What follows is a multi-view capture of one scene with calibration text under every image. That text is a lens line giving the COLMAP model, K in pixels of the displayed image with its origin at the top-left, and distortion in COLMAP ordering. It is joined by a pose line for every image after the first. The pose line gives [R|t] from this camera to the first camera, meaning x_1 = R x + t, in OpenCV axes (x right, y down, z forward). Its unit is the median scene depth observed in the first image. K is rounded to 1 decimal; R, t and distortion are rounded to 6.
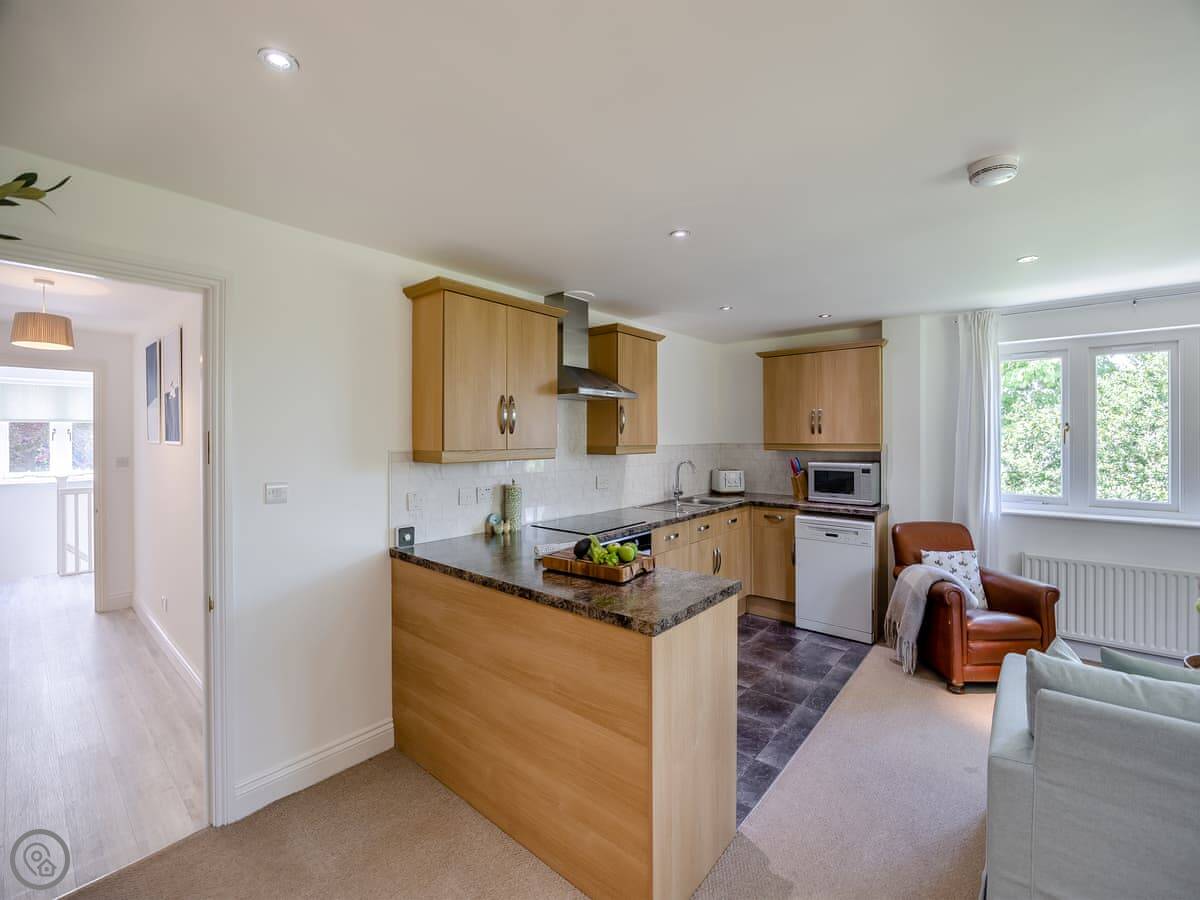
lens RADIAL K [[509.1, 0, 599.9], [0, 509.1, 437.0], [0, 0, 1]] dist [-0.002658, 0.000016]
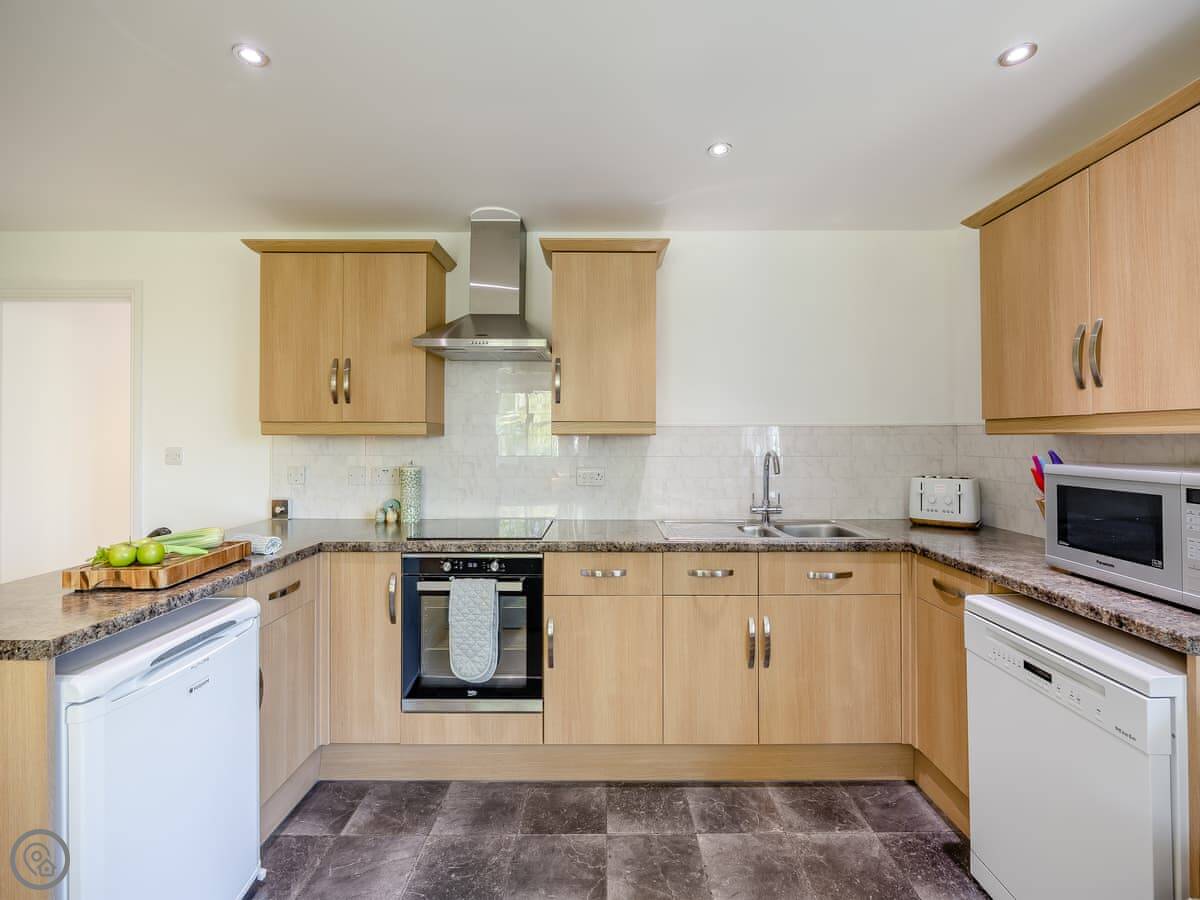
lens RADIAL K [[509.1, 0, 599.9], [0, 509.1, 437.0], [0, 0, 1]] dist [-0.002658, 0.000016]
pose [[0.648320, 0.000409, -0.761368, 0.585424], [-0.004523, 0.999984, -0.003314, 0.039400], [0.761355, 0.005592, 0.648311, 0.609312]]
